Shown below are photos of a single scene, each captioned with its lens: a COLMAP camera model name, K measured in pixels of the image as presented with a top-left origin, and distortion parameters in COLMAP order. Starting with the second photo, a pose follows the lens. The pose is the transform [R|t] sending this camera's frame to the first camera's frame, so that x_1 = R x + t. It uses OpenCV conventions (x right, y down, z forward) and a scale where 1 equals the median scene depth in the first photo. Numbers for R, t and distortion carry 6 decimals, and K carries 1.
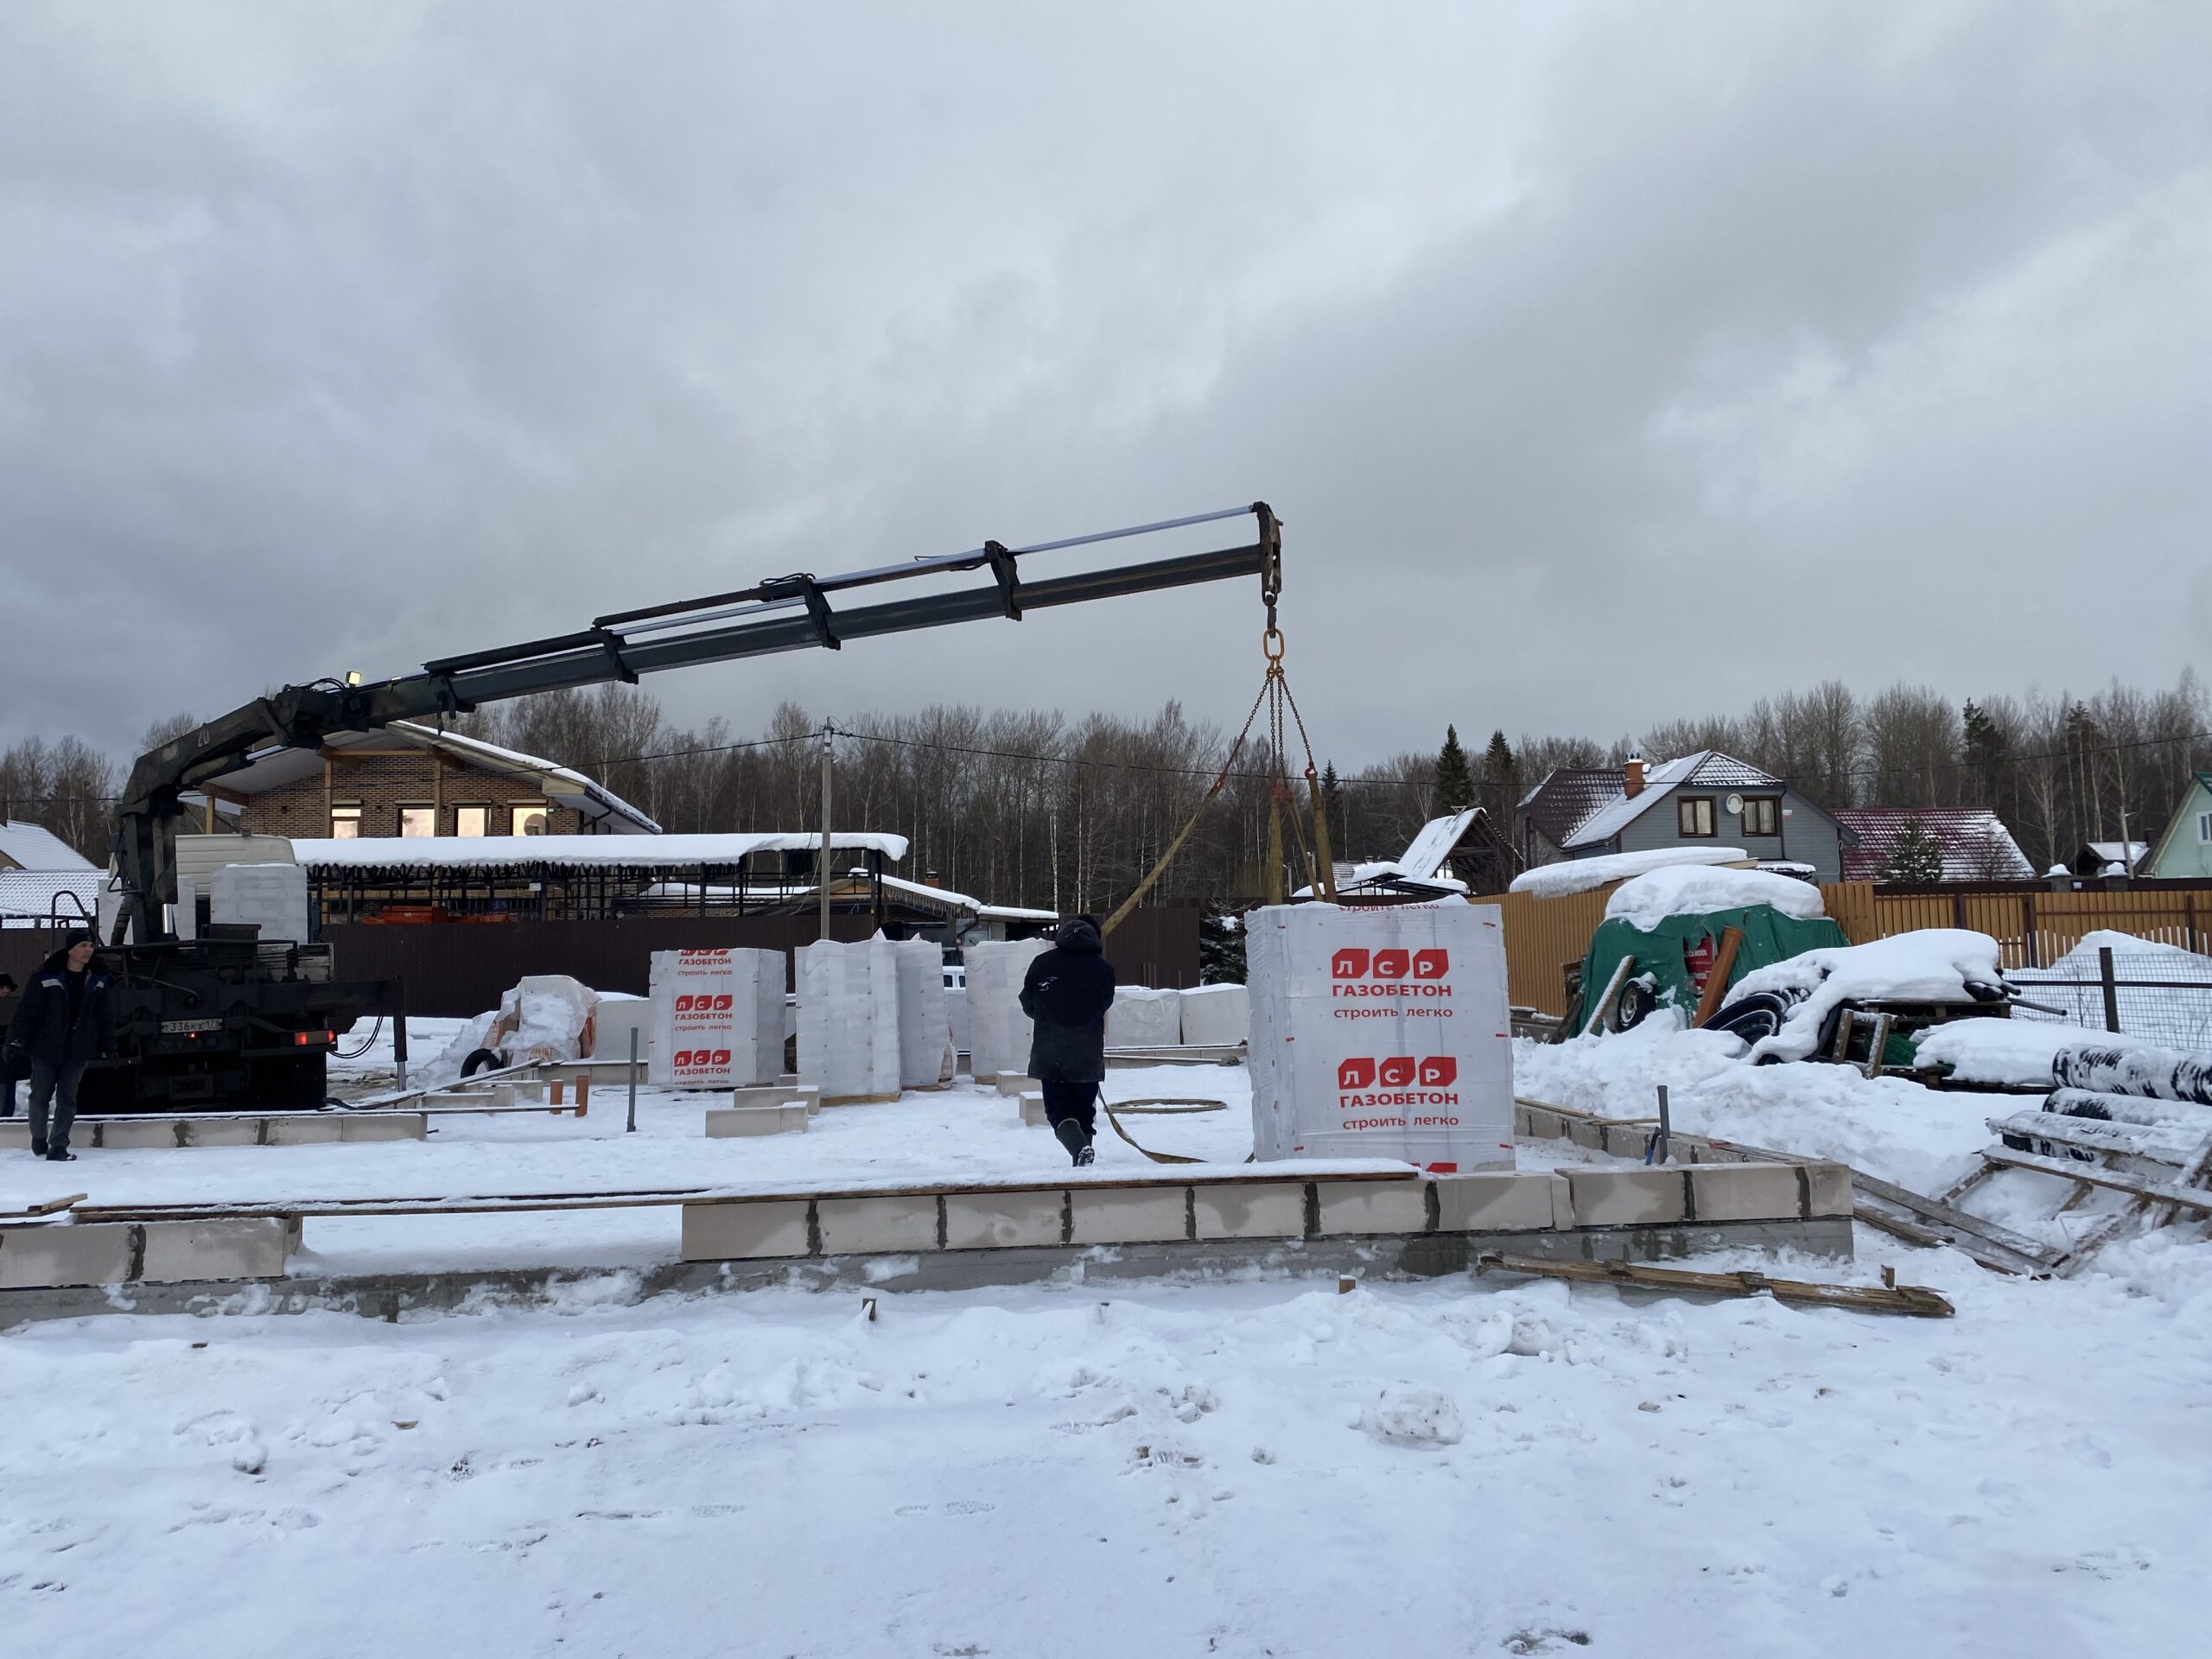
lens RADIAL K [[1646.5, 0, 1103.5], [0, 1646.5, 802.2], [0, 0, 1]] dist [0.050068, -0.080132]
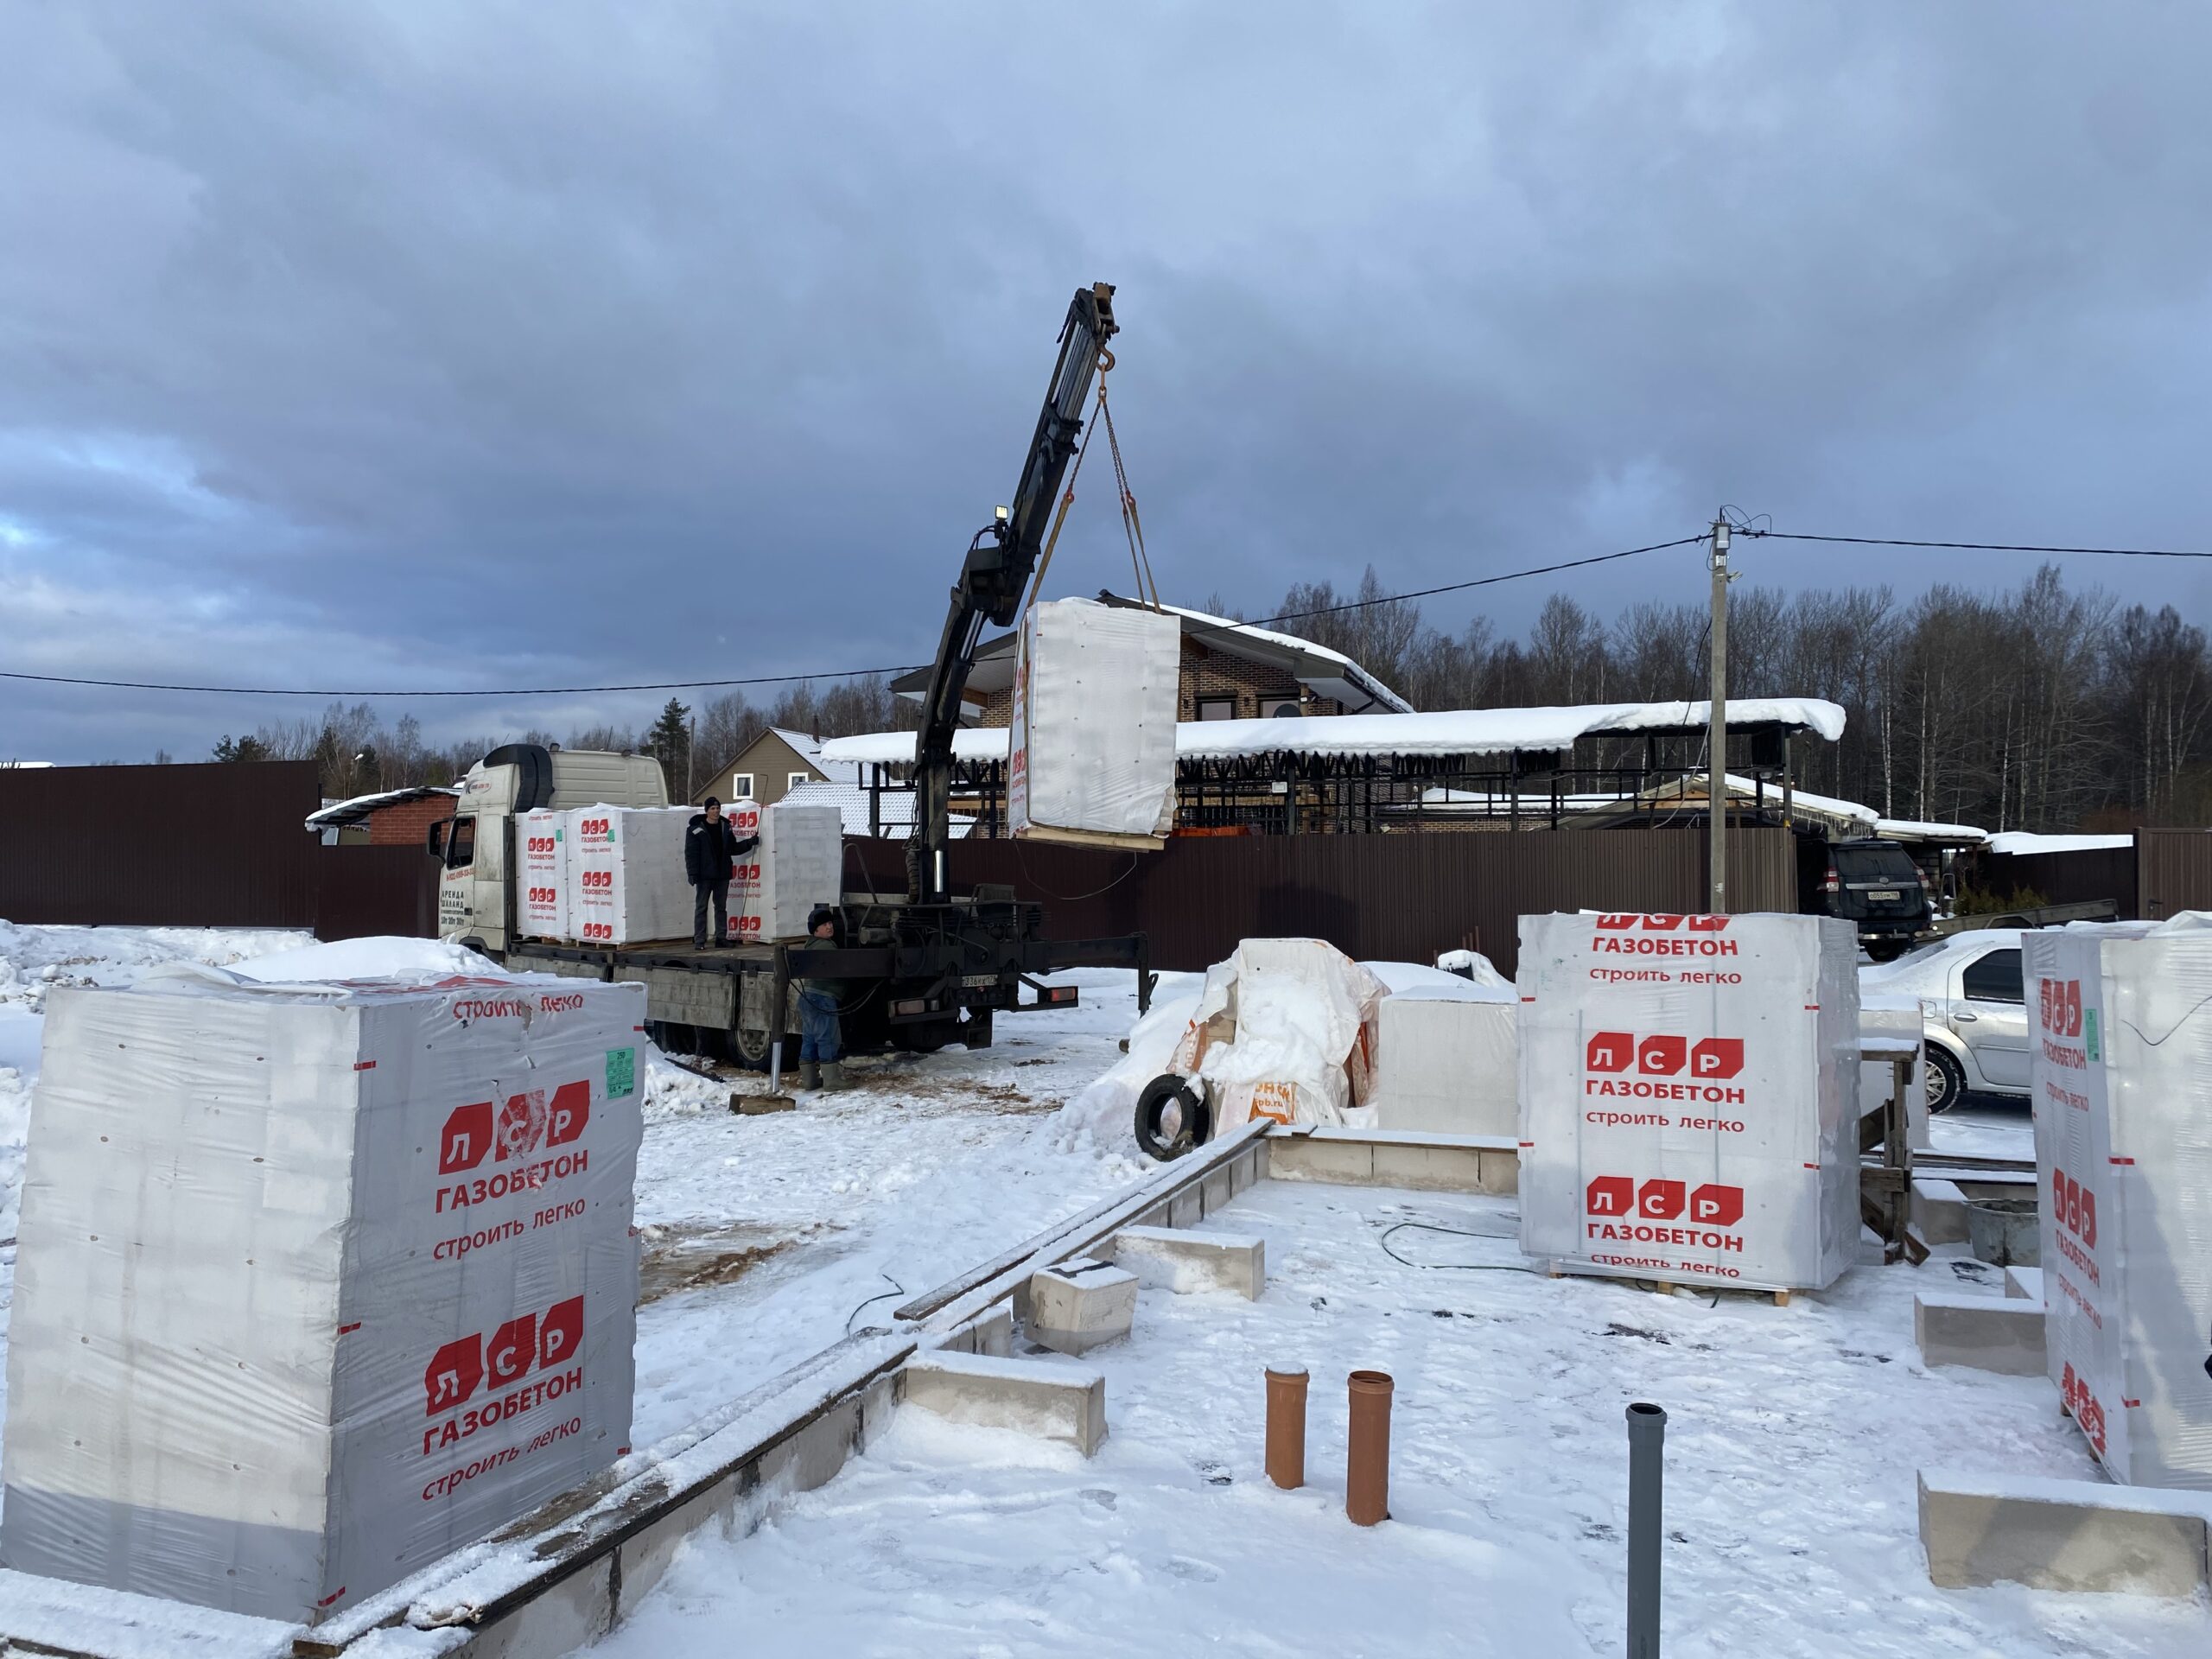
lens RADIAL K [[1665.0, 0, 1081.6], [0, 1665.0, 829.7], [0, 0, 1]] dist [0.014946, -0.011436]
pose [[0.896366, 0.004208, -0.443295, -0.197523], [0.026088, 0.997721, 0.062222, 0.043815], [0.442547, -0.067339, 0.894214, 0.619705]]
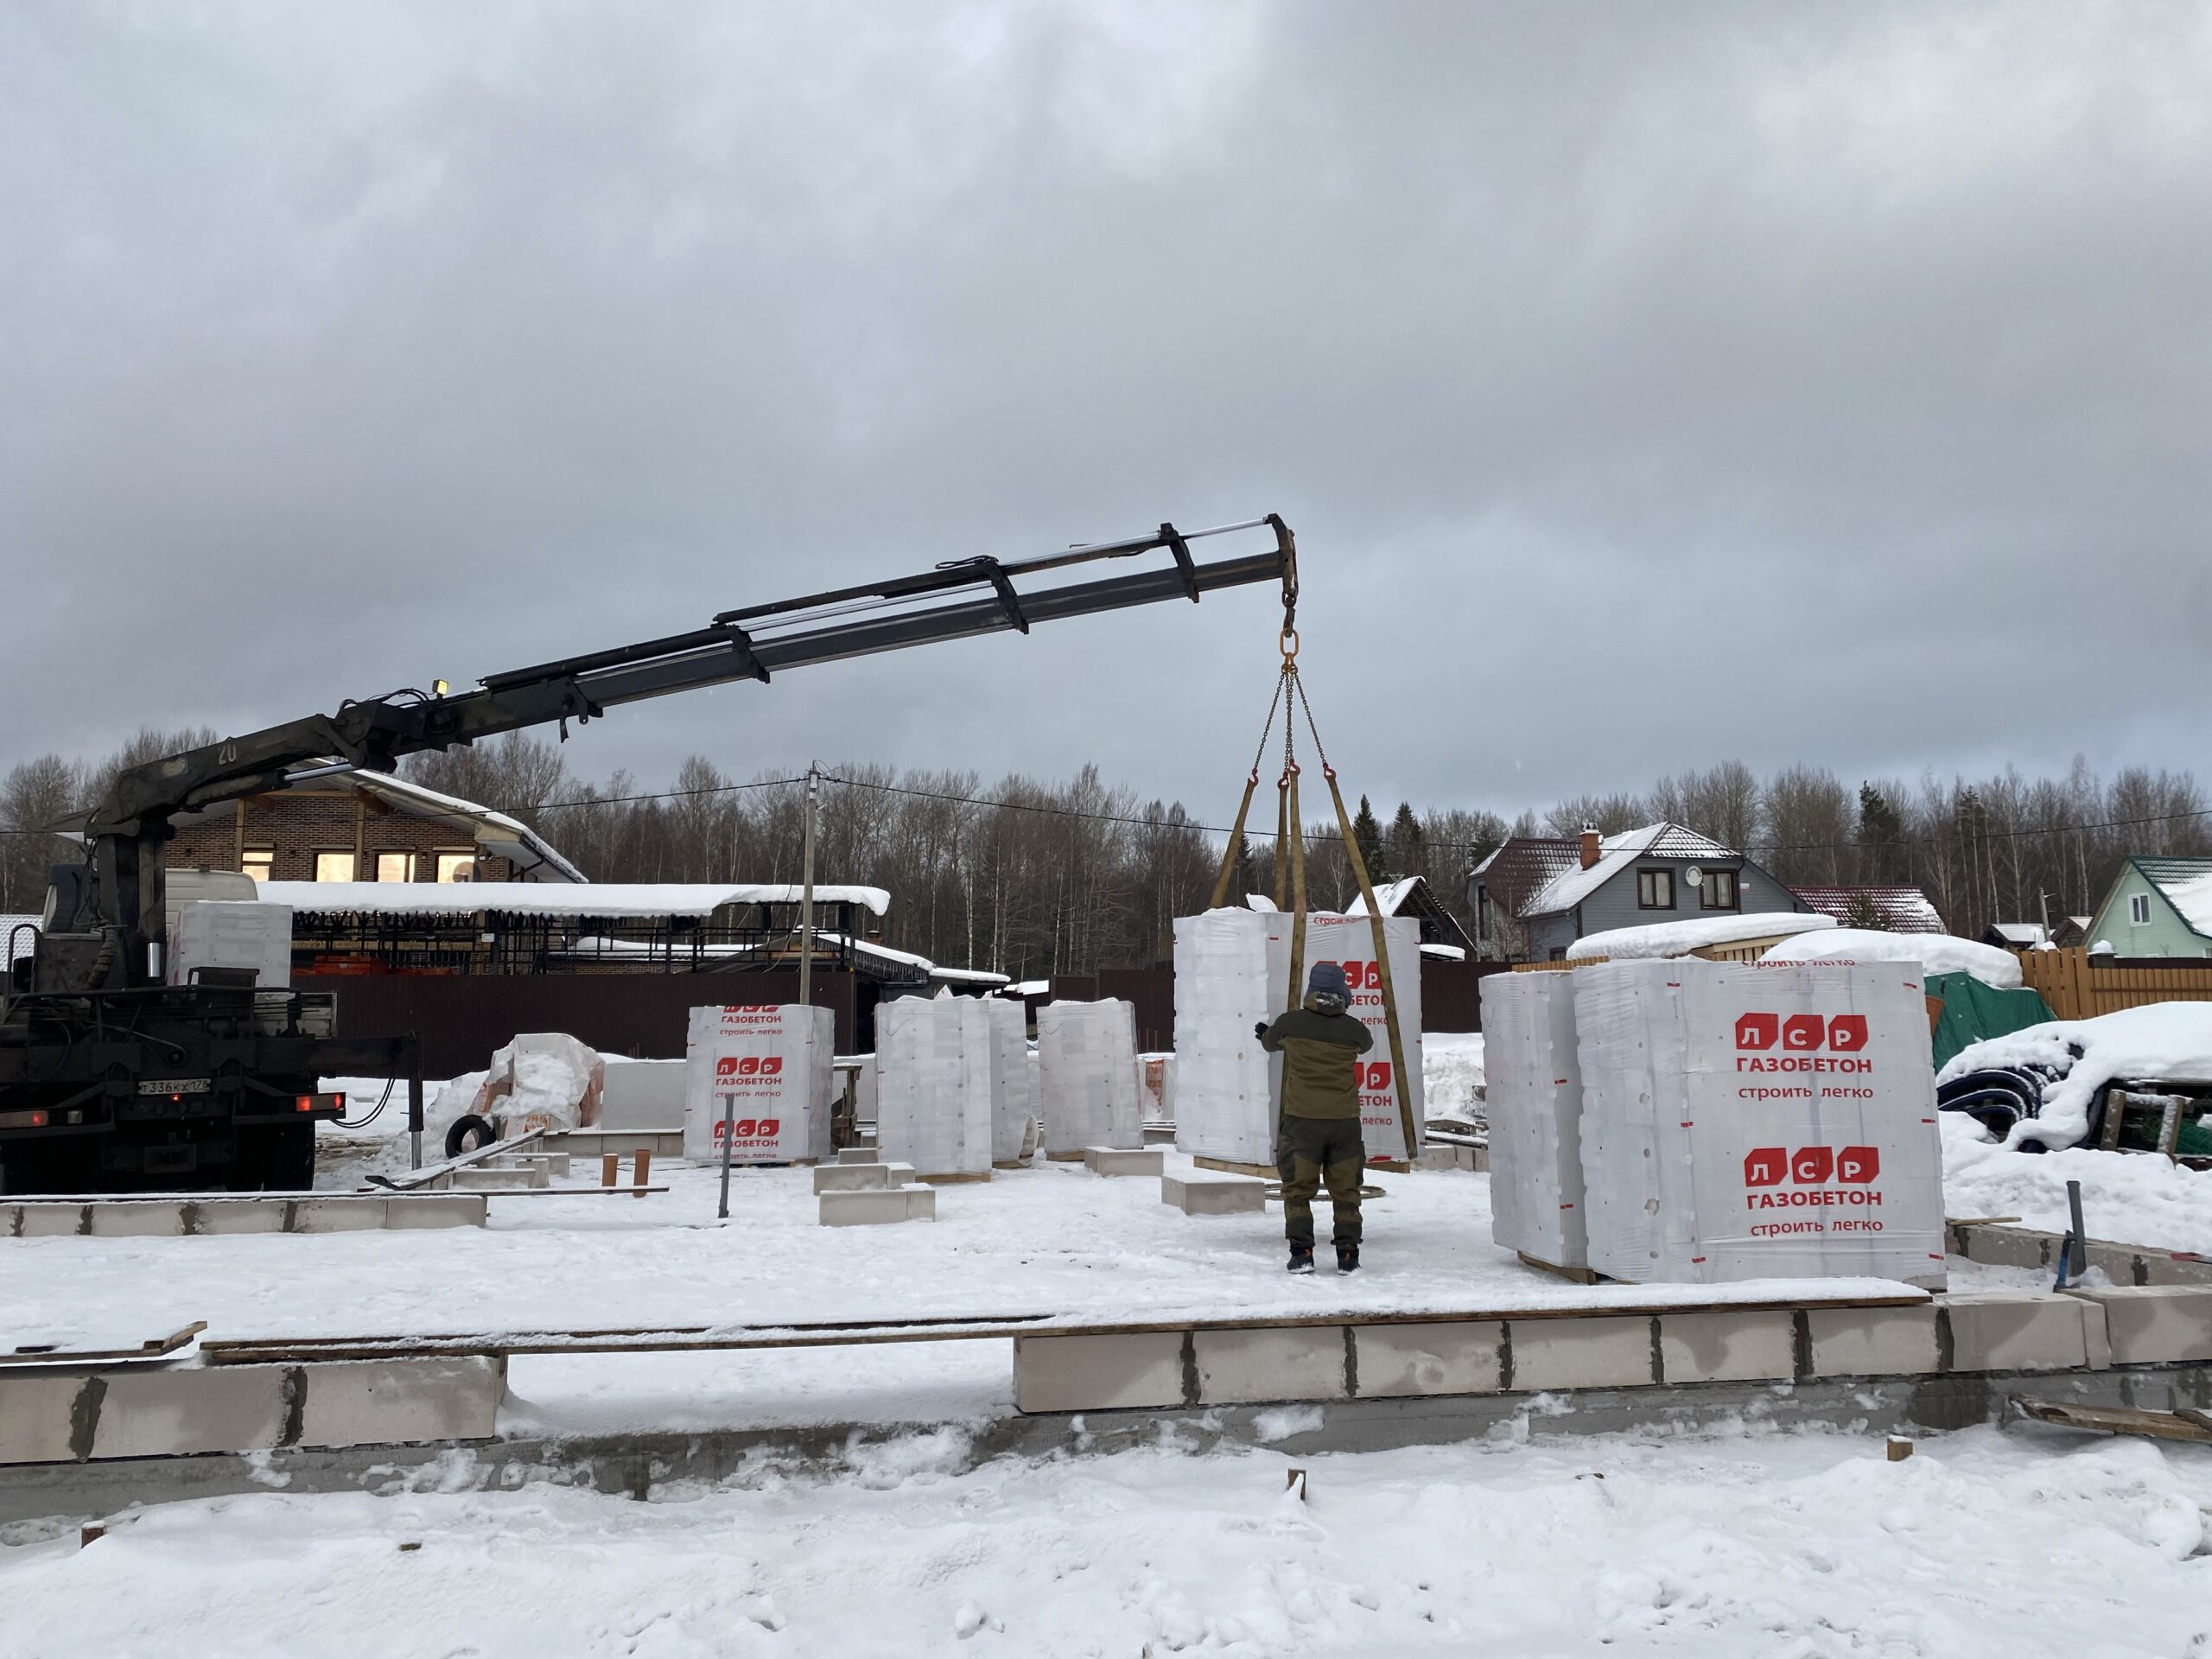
lens RADIAL K [[1646.5, 0, 1103.5], [0, 1646.5, 802.2], [0, 0, 1]] dist [0.050068, -0.080132]
pose [[0.997860, 0.022015, 0.061564, -0.112524], [-0.019555, 0.998997, -0.040277, 0.011855], [-0.062389, 0.038987, 0.997290, 0.097596]]
